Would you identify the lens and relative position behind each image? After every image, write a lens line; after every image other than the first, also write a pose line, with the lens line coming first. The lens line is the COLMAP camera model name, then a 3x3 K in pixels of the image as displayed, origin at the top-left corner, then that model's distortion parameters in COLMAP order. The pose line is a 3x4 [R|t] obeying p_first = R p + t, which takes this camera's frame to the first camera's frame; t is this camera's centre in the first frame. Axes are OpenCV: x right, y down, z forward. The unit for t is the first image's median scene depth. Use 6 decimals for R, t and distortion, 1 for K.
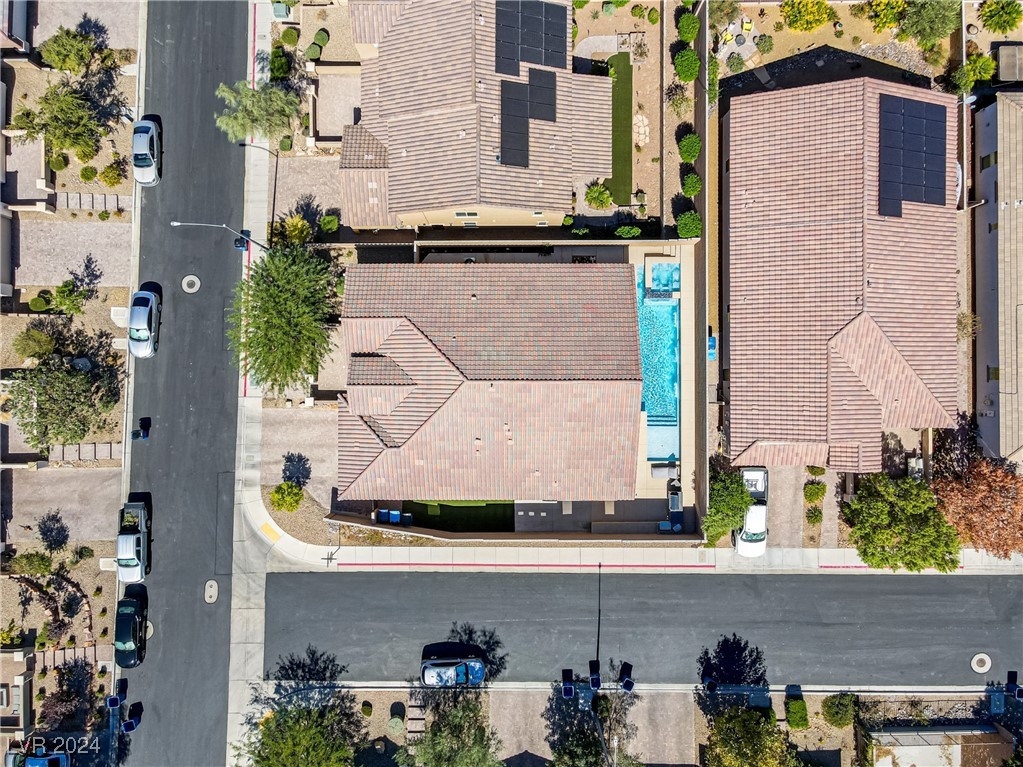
lens RADIAL K [[745.7, 0, 511.9], [0, 745.7, 379.8], [0, 0, 1]] dist [0.029560, 0.001406]
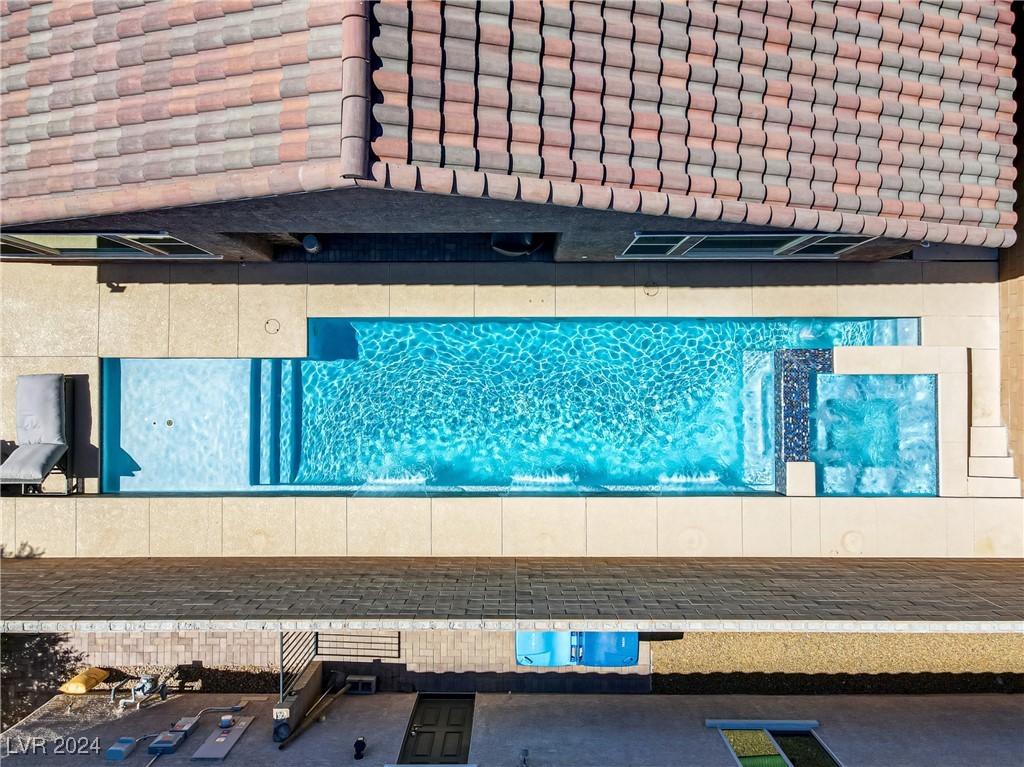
lens RADIAL K [[746.4, 0, 510.5], [0, 746.4, 383.7], [0, 0, 1]] dist [0.029560, 0.001406]
pose [[-0.005728, 0.999325, 0.036297, 0.180891], [-0.999914, -0.005296, -0.011982, -0.020279], [-0.011782, -0.036363, 0.999269, 0.762278]]
